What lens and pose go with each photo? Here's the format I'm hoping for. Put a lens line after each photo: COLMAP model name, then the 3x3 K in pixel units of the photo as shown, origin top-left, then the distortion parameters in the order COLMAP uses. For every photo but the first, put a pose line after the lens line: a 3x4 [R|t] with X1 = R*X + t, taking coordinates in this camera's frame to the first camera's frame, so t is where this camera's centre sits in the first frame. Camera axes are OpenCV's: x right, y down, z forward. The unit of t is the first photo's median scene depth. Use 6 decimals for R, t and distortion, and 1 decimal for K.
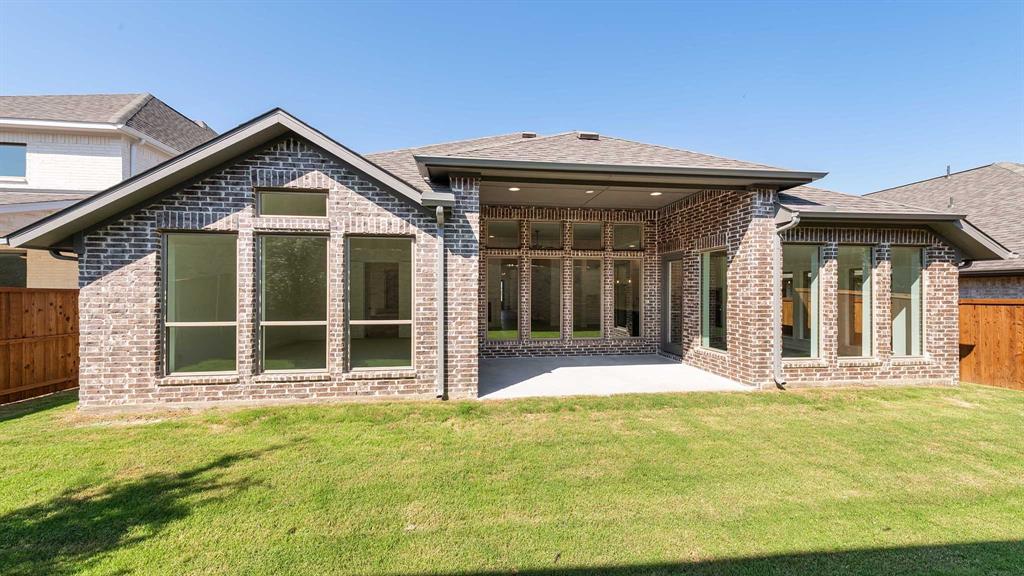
lens RADIAL K [[402.4, 0, 515.7], [0, 402.4, 284.1], [0, 0, 1]] dist [0.006002, -0.000093]
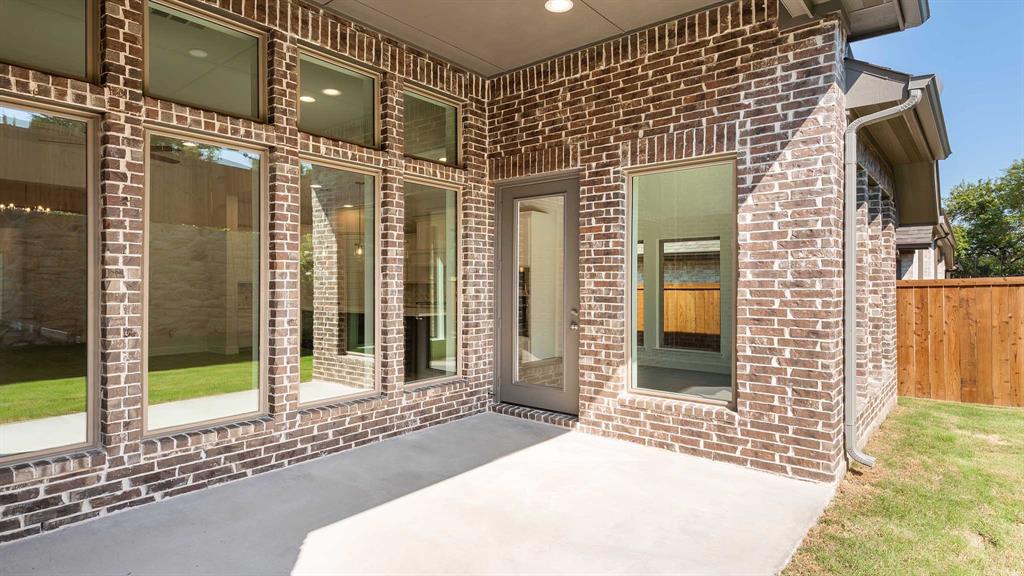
lens RADIAL K [[547.6, 0, 514.1], [0, 547.6, 282.1], [0, 0, 1]] dist [0.002413, -0.000032]
pose [[0.734177, -0.000429, 0.678958, -0.041130], [-0.008807, 0.999910, 0.010156, 0.038145], [-0.678901, -0.013436, 0.734107, 0.738326]]
